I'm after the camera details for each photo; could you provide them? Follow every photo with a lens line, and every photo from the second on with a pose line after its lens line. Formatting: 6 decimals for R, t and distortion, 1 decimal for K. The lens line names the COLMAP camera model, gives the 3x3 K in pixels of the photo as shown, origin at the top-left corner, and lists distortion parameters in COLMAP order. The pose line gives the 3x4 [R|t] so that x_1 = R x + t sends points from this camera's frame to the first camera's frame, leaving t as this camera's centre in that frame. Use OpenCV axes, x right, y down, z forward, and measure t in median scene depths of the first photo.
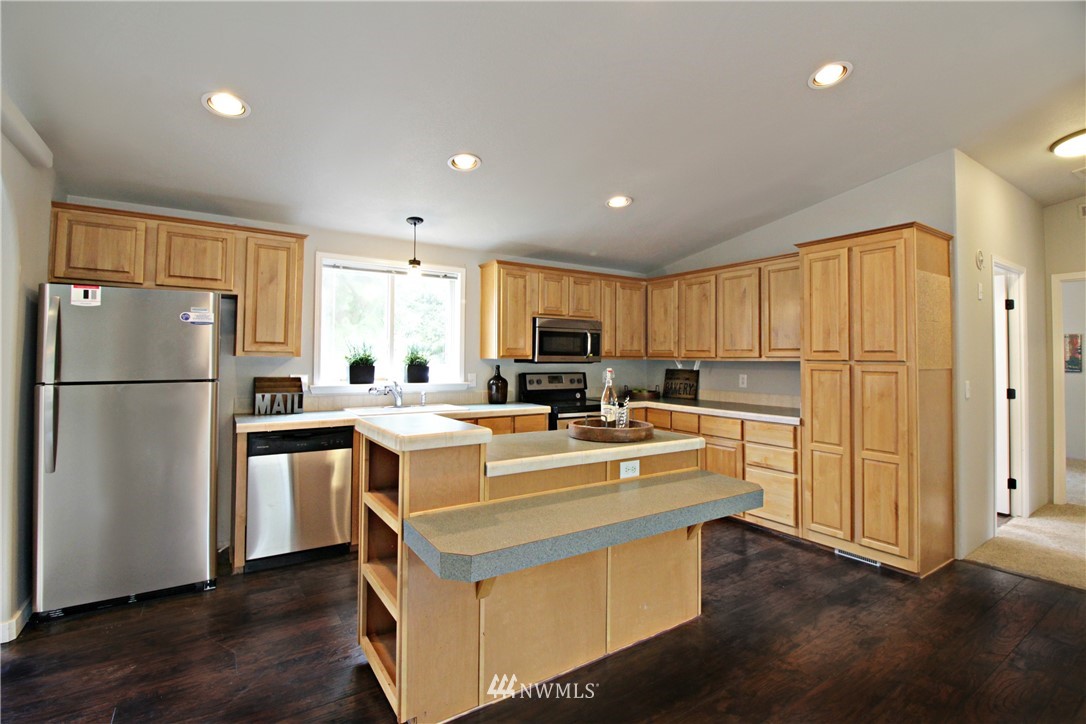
lens RADIAL K [[503.5, 0, 543.6], [0, 503.5, 357.3], [0, 0, 1]] dist [-0.010250, -0.004362]
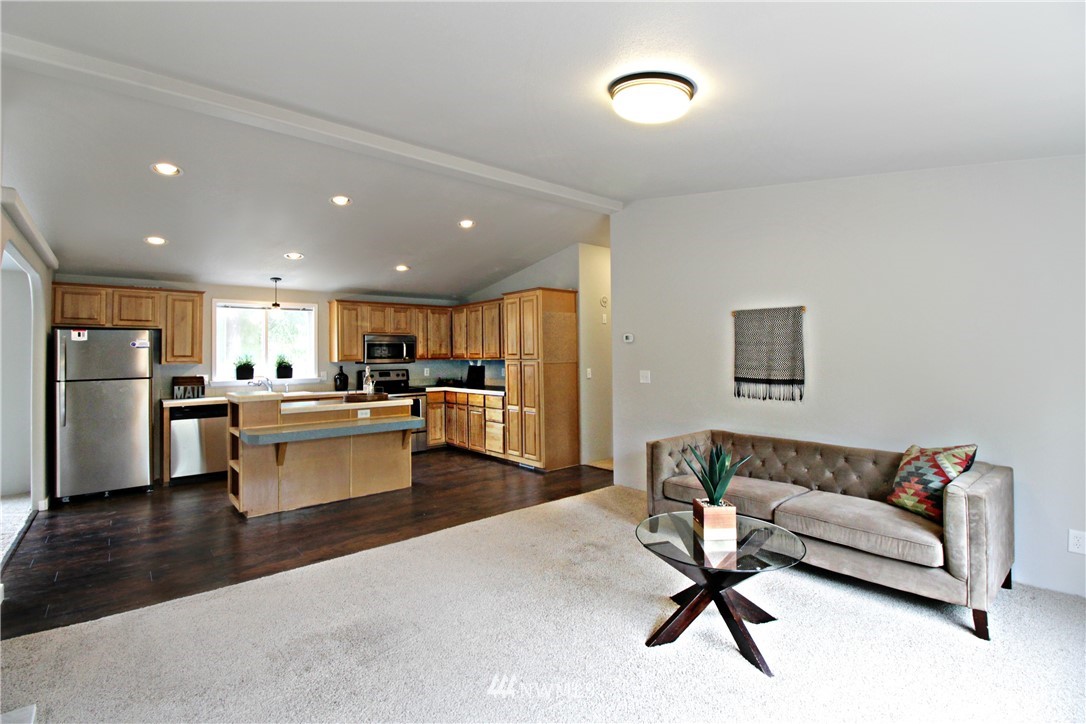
lens RADIAL K [[503.5, 0, 546.6], [0, 503.5, 353.2], [0, 0, 1]] dist [-0.010250, -0.004362]
pose [[0.992253, -0.020217, 0.122576, 0.443042], [0.020717, 0.999781, -0.002807, -0.007352], [-0.122492, 0.005325, 0.992455, -0.783732]]
